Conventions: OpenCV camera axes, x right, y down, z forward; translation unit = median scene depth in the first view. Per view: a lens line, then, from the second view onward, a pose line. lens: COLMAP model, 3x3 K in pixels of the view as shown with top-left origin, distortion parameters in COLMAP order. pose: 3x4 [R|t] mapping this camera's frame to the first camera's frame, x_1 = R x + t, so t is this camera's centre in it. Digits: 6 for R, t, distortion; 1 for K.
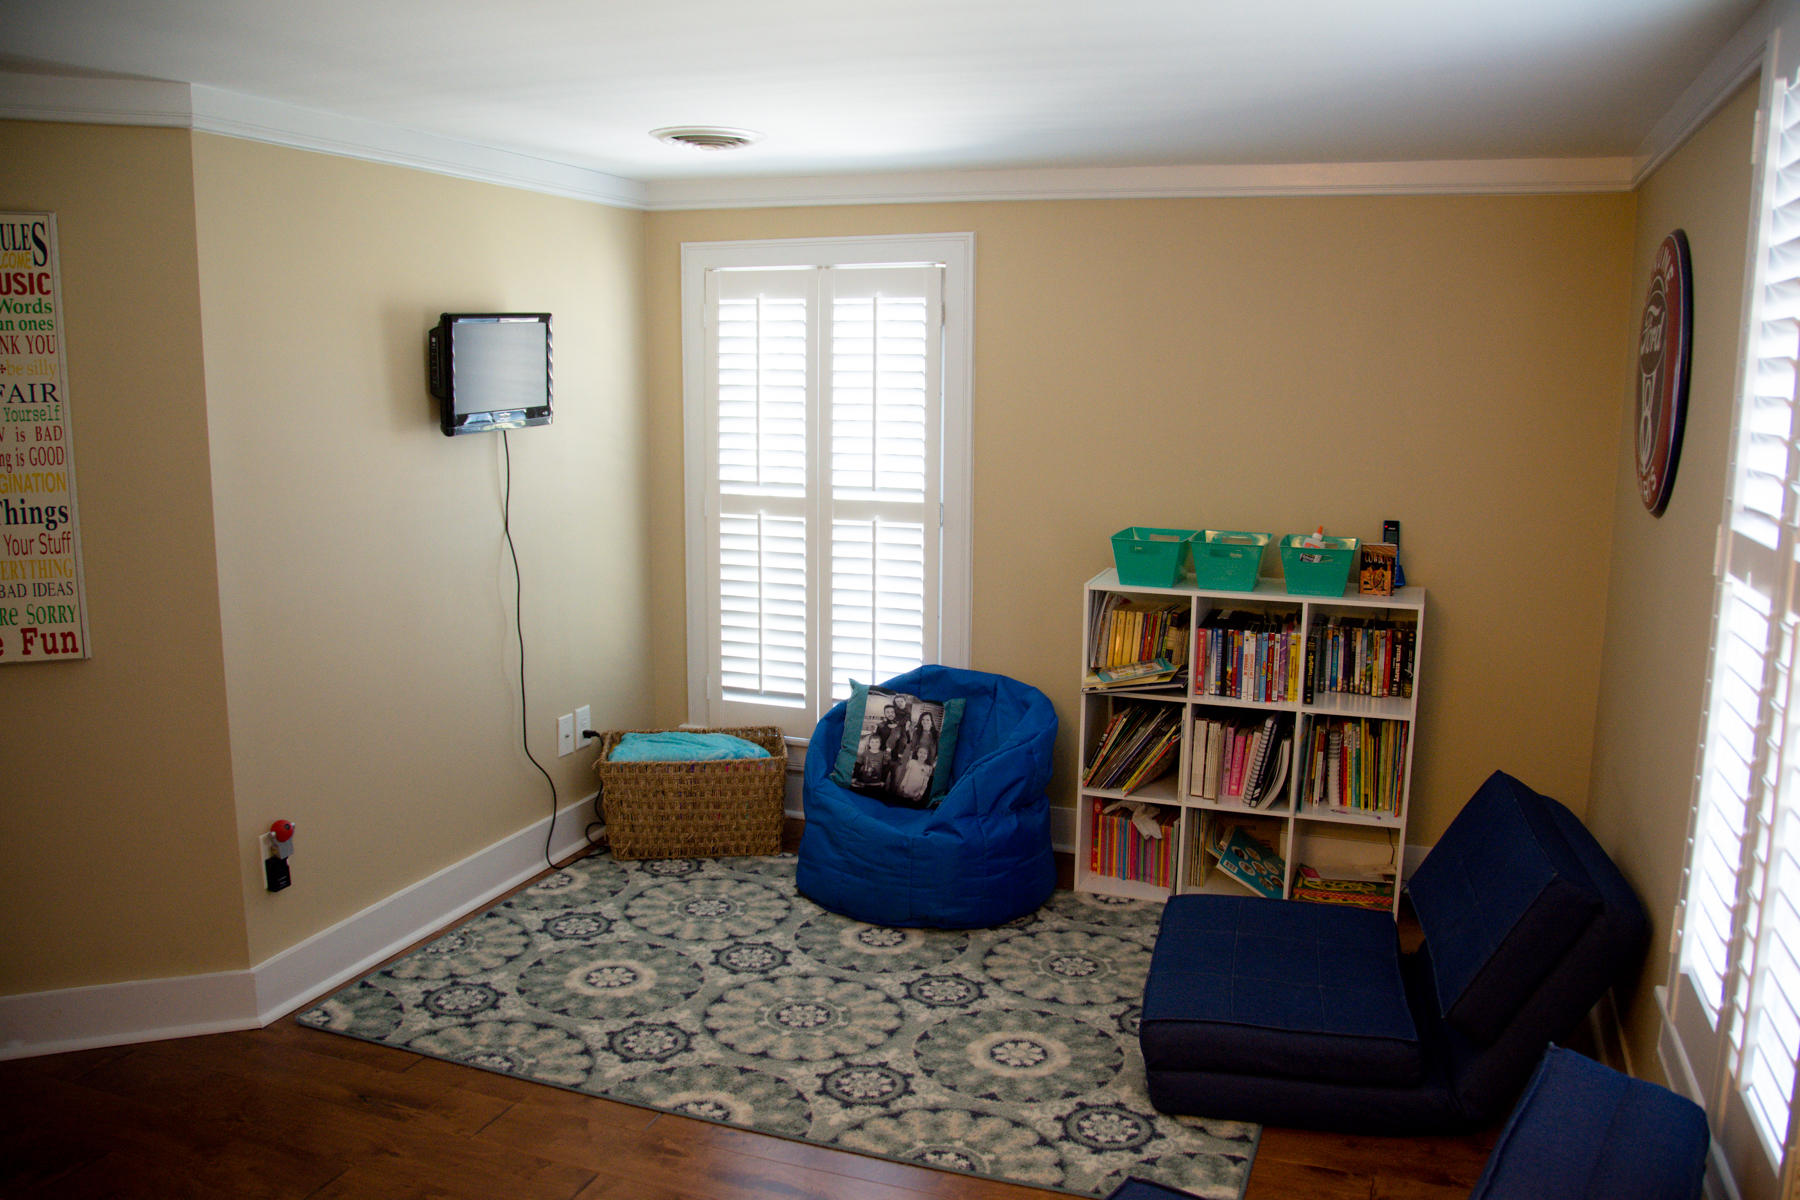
lens RADIAL K [[1443.1, 0, 900.0], [0, 1443.1, 600.0], [0, 0, 1]] dist [0.002189, 0.000073]
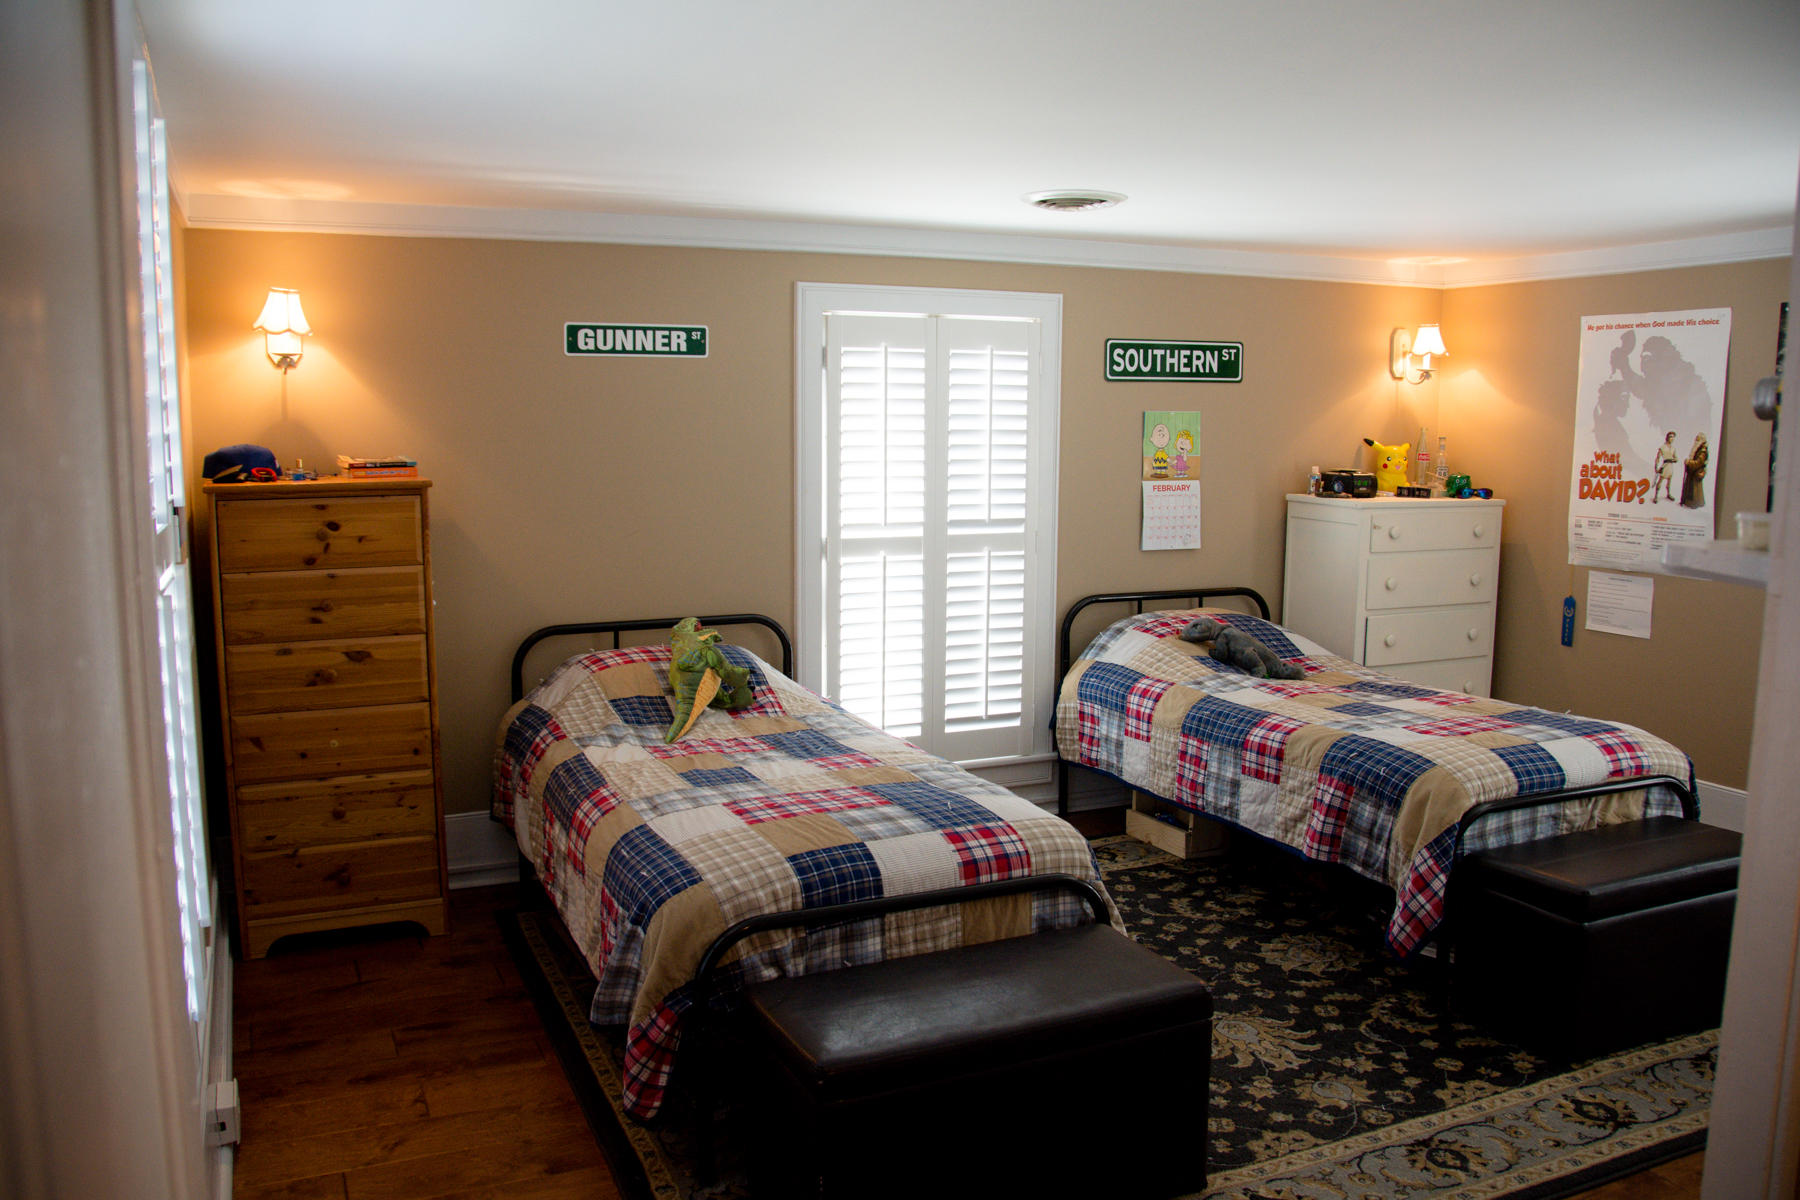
lens RADIAL K [[1443.1, 0, 900.0], [0, 1443.1, 600.0], [0, 0, 1]] dist [0.002189, 0.000073]
pose [[0.712051, -0.104347, 0.694331, -0.818688], [0.119851, 0.992445, 0.026240, -0.054042], [-0.691824, 0.064532, 0.719177, 0.257951]]
